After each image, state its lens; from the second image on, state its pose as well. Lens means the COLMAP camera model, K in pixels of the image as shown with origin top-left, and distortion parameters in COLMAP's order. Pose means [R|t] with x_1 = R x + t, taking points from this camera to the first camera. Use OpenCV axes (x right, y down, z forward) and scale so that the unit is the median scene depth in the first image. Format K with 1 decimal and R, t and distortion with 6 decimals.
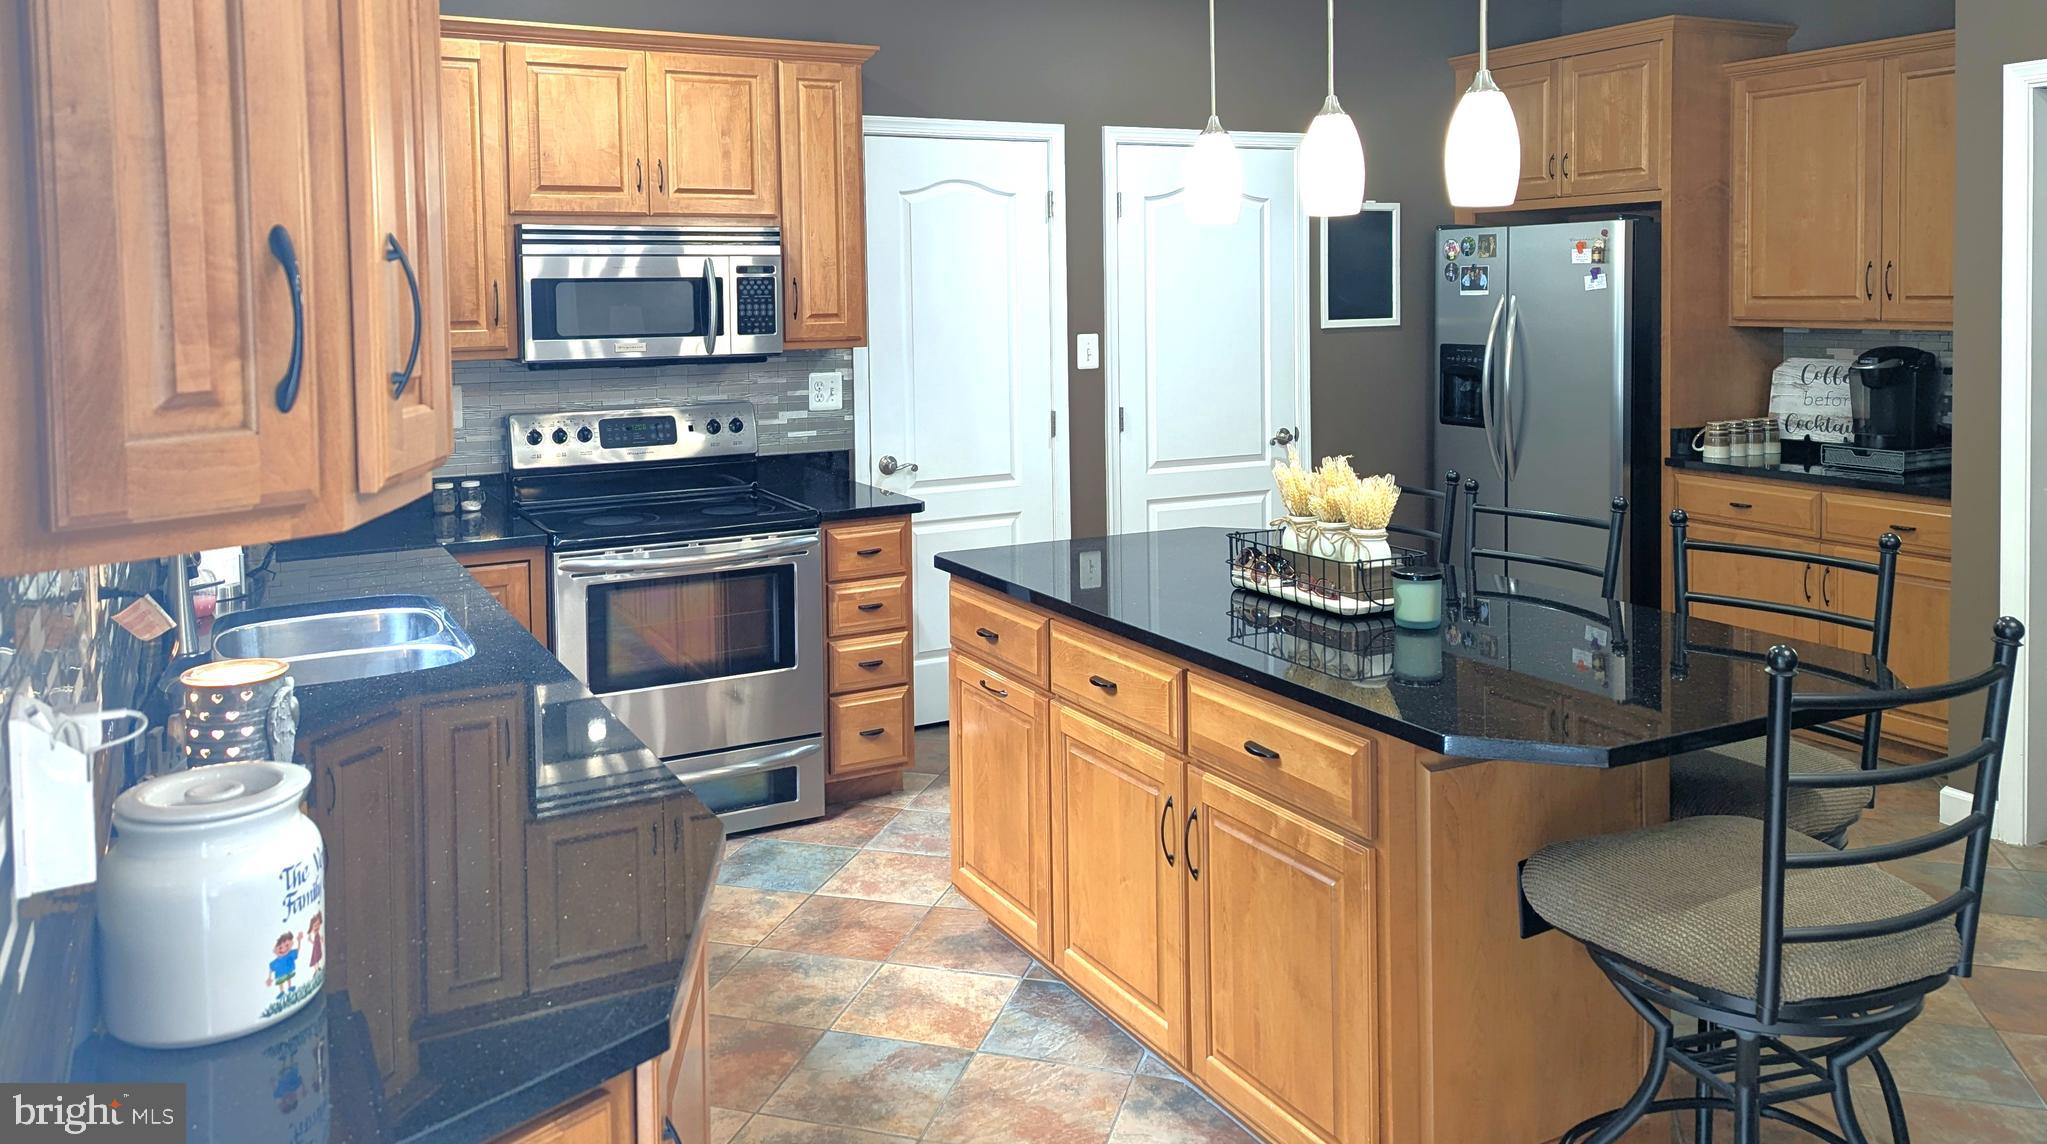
lens RADIAL K [[1525.1, 0, 1013.7], [0, 1525.1, 351.7], [0, 0, 1]] dist [0.050007, -0.009529]
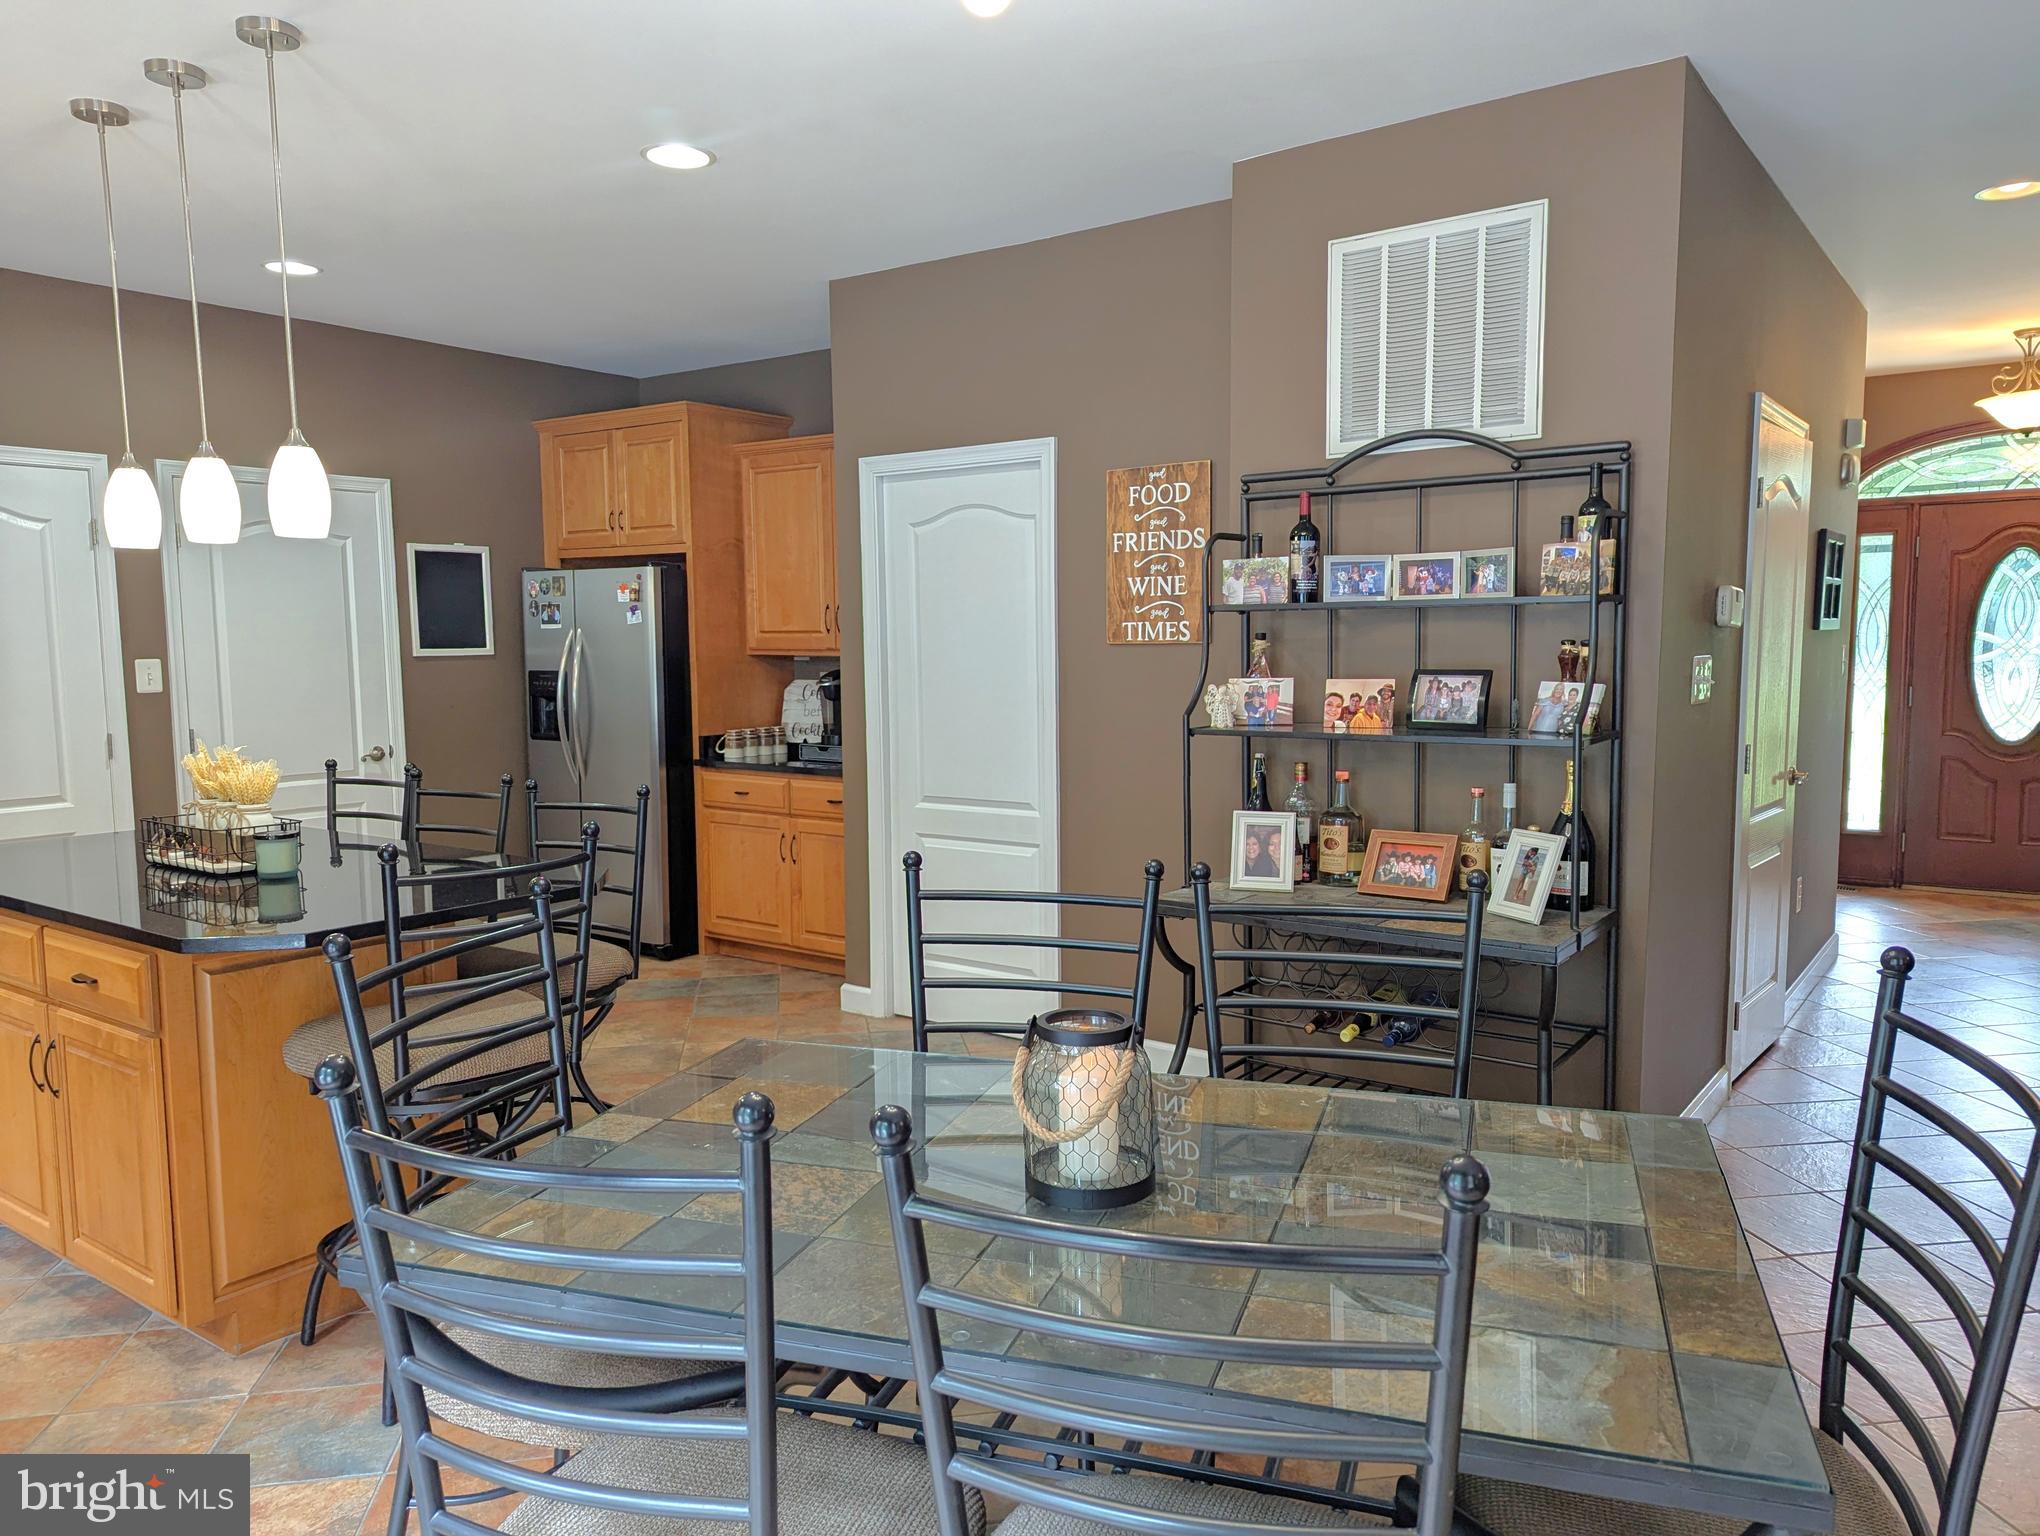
lens RADIAL K [[1426.3, 0, 1022.0], [0, 1426.3, 786.9], [0, 0, 1]] dist [0.058522, -0.034614]
pose [[0.899695, -0.039191, 0.434755, 0.156334], [0.012218, 0.997832, 0.064666, 0.019306], [-0.436347, -0.052868, 0.898224, -0.166286]]
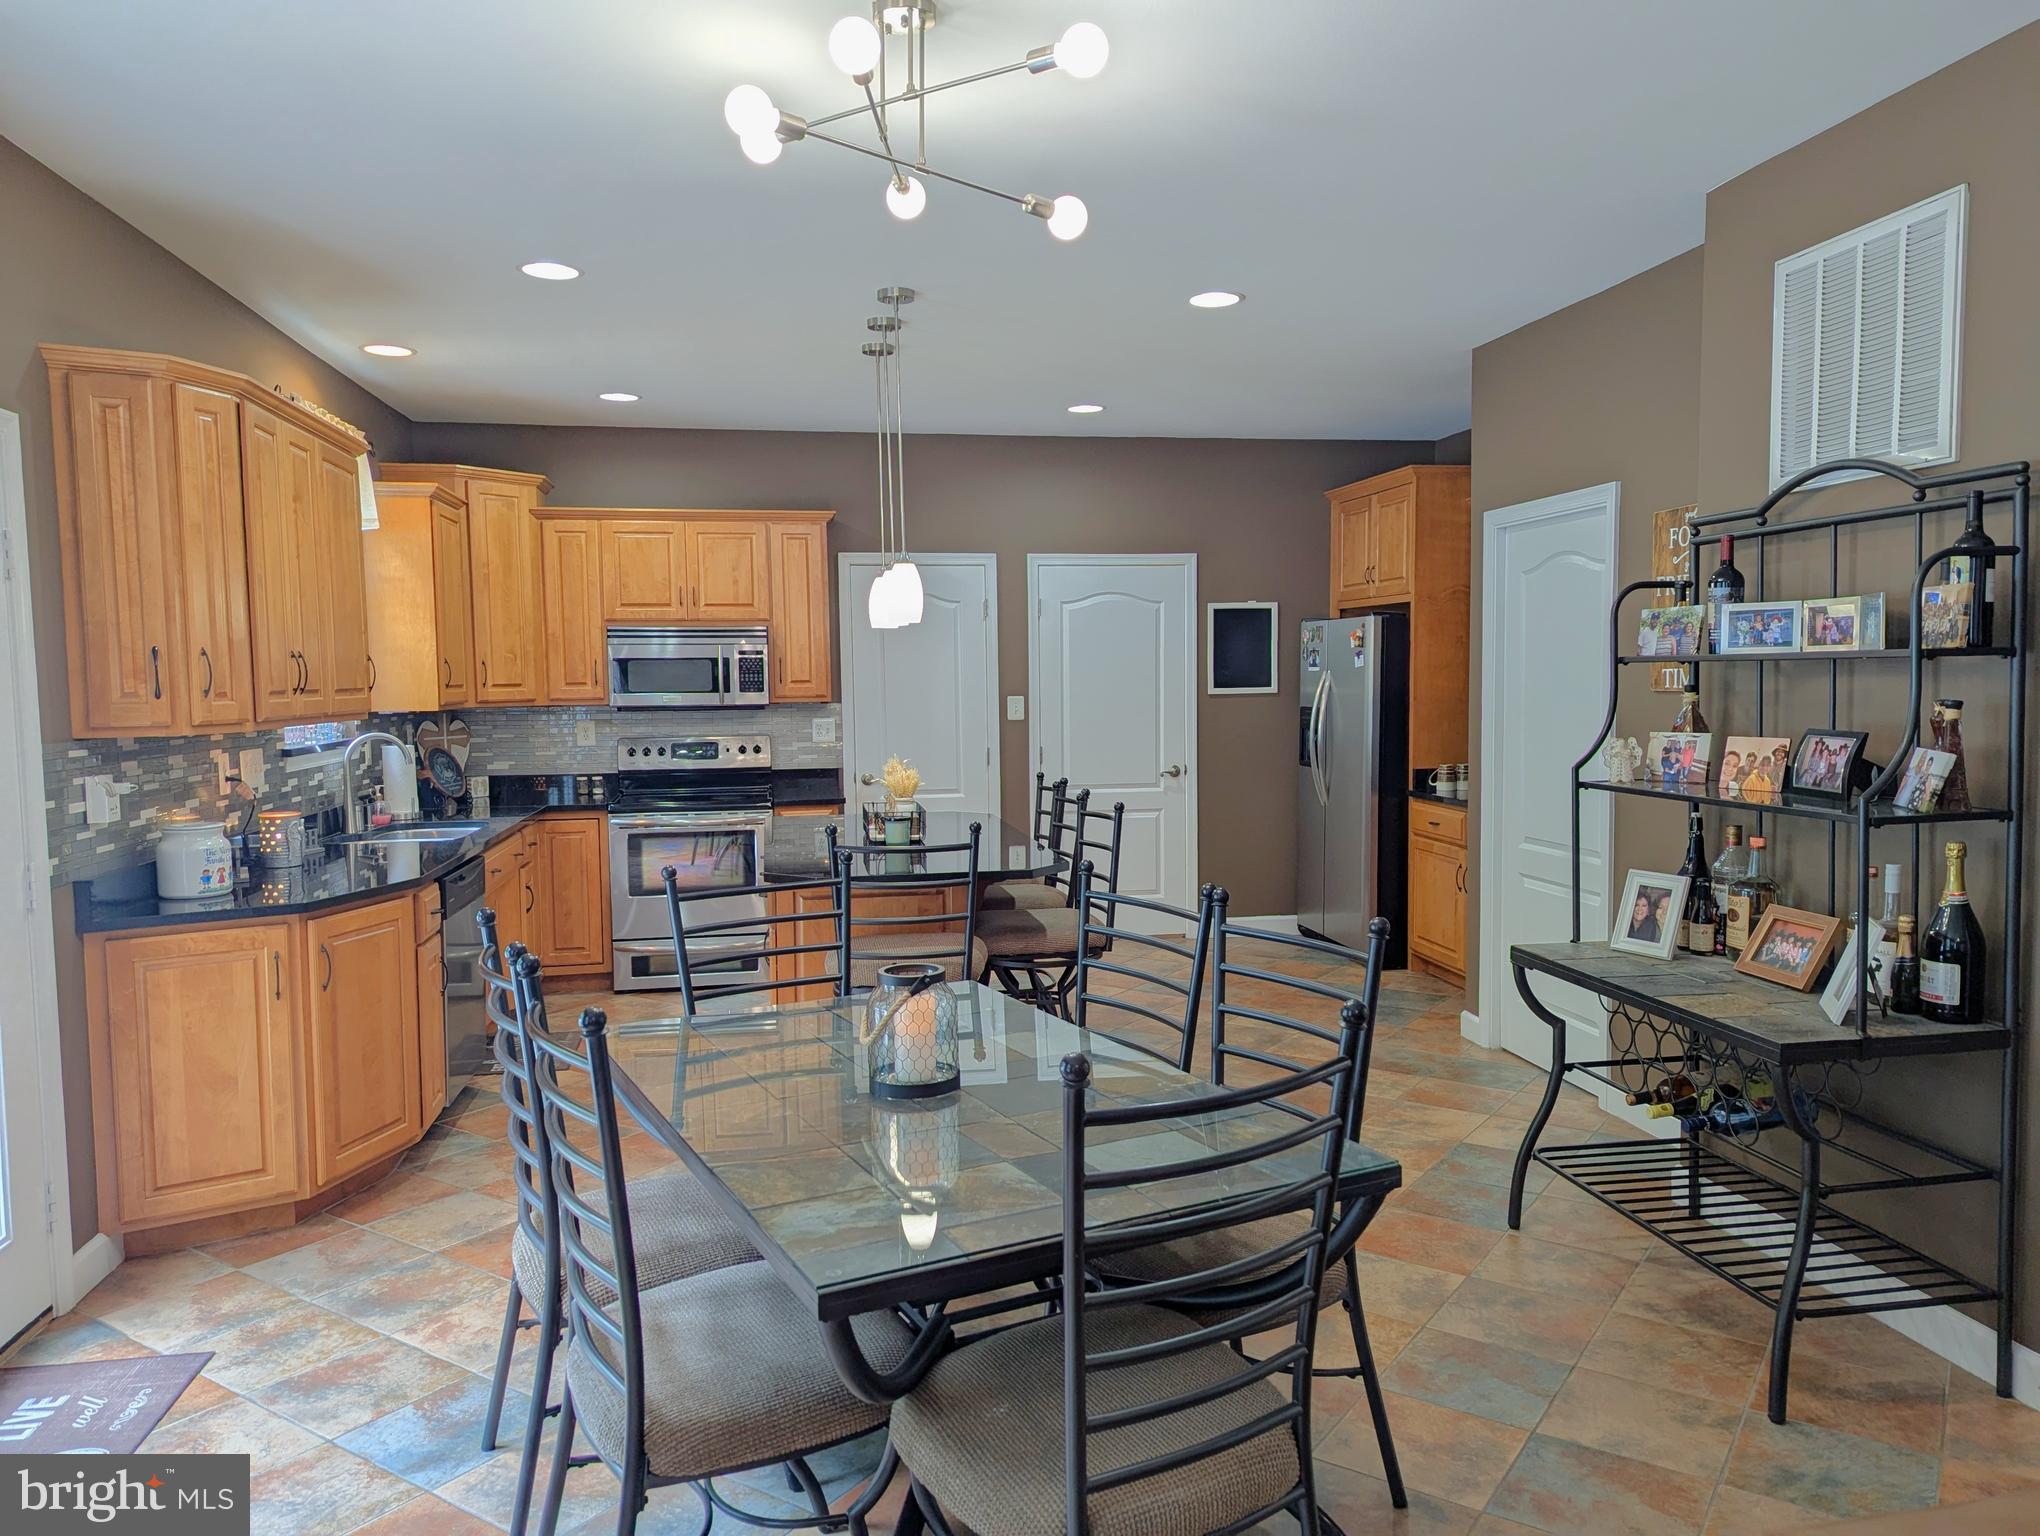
lens RADIAL K [[1426.3, 0, 1030.9], [0, 1426.3, 767.1], [0, 0, 1]] dist [0.058522, -0.034614]
pose [[0.953983, 0.024285, -0.298876, 0.486735], [-0.014856, 0.999319, 0.033779, 0.010538], [0.299493, -0.027785, 0.953694, -0.315663]]
